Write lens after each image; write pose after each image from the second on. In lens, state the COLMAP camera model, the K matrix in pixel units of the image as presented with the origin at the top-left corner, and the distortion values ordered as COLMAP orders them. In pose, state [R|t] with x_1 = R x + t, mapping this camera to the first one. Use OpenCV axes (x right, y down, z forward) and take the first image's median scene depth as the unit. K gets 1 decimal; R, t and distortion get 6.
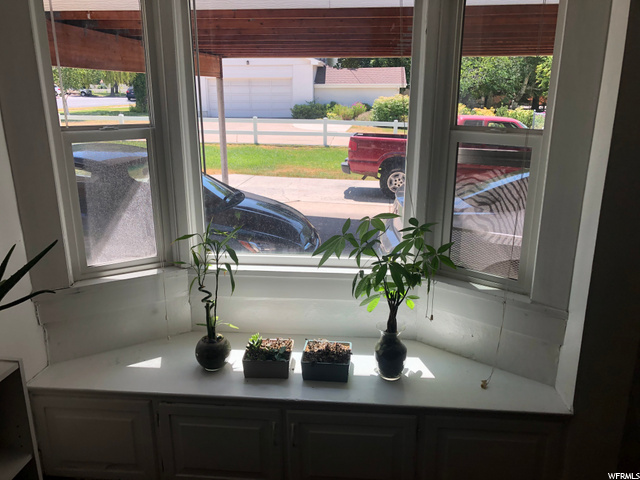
lens RADIAL K [[523.4, 0, 320.0], [0, 523.4, 240.0], [0, 0, 1]] dist [0.037526, -0.004441]
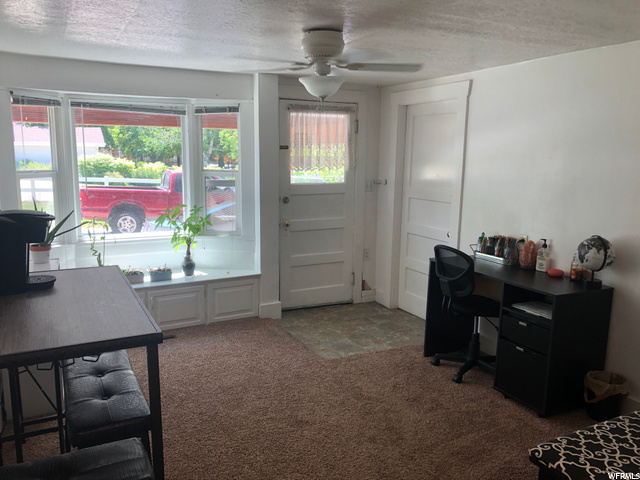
lens RADIAL K [[523.4, 0, 320.0], [0, 523.4, 240.0], [0, 0, 1]] dist [0.037526, -0.004441]
pose [[0.846190, -0.078823, 0.527020, -0.117174], [0.134224, 0.988639, -0.067646, 0.066987], [-0.515700, 0.127980, 0.847157, -0.254608]]
